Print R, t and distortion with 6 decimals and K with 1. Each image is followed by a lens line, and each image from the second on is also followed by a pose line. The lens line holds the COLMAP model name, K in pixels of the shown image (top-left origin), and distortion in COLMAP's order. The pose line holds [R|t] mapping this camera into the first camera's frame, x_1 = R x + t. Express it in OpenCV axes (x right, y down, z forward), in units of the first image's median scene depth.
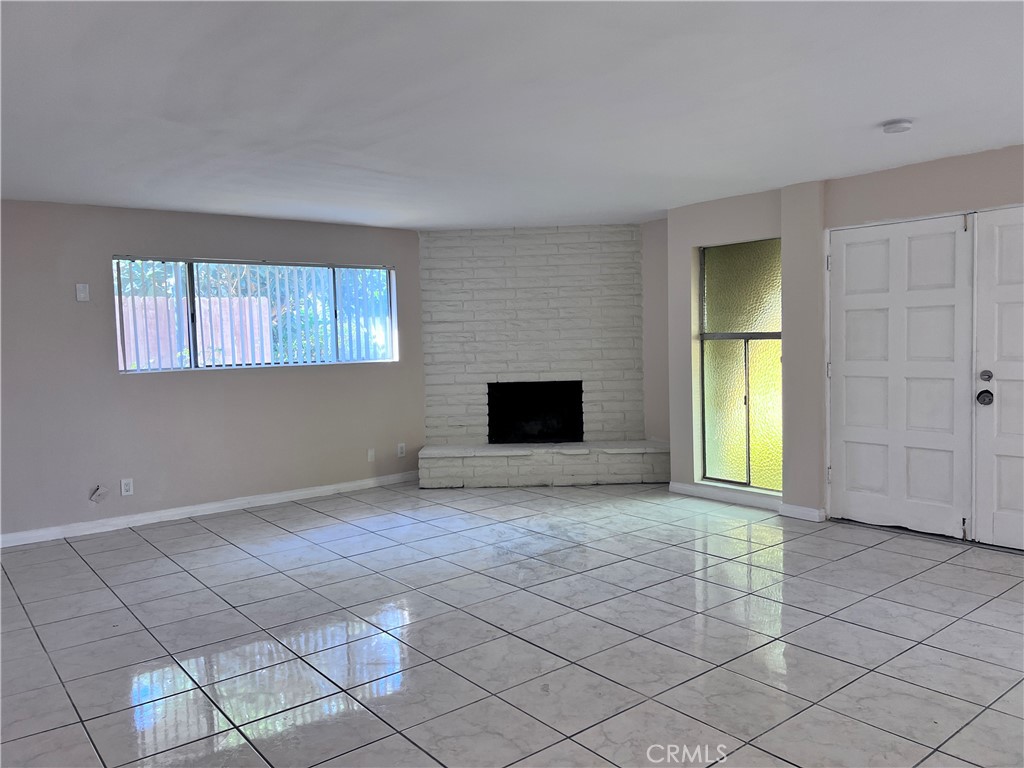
lens RADIAL K [[748.4, 0, 492.7], [0, 748.4, 385.0], [0, 0, 1]] dist [0.100105, -0.113257]
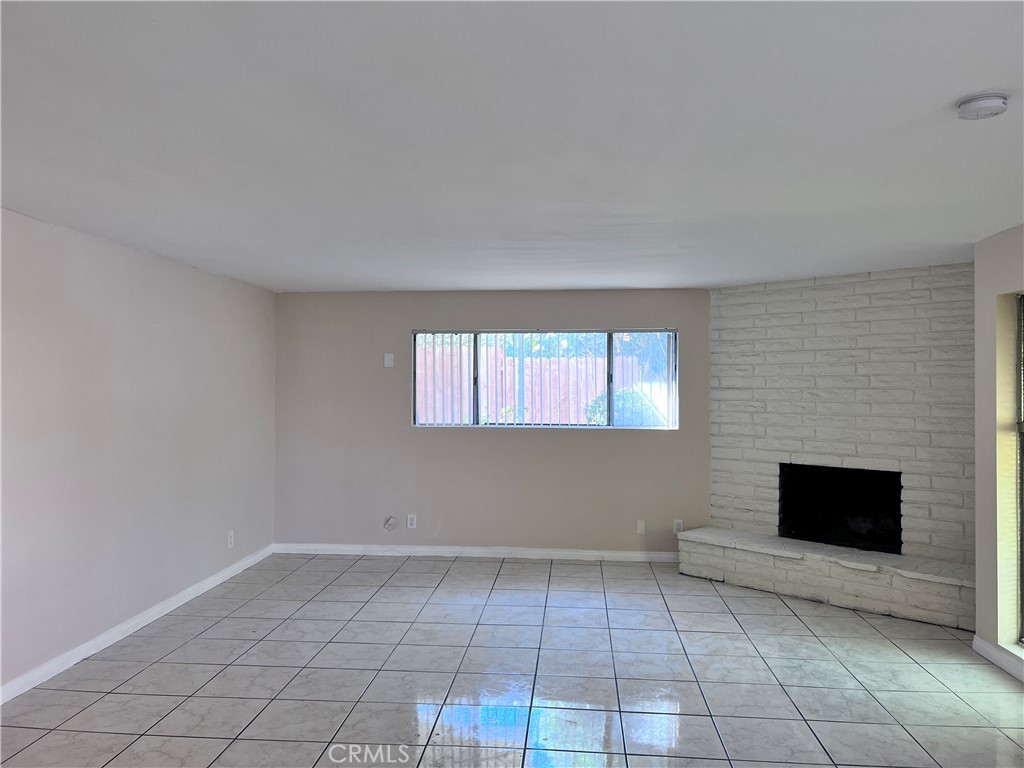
lens RADIAL K [[748.4, 0, 492.7], [0, 748.4, 385.0], [0, 0, 1]] dist [0.100105, -0.113257]
pose [[0.741216, 0.027215, -0.670715, 0.328073], [-0.067555, 0.997129, -0.034196, -0.039596], [0.667859, 0.070657, 0.740927, 0.157200]]
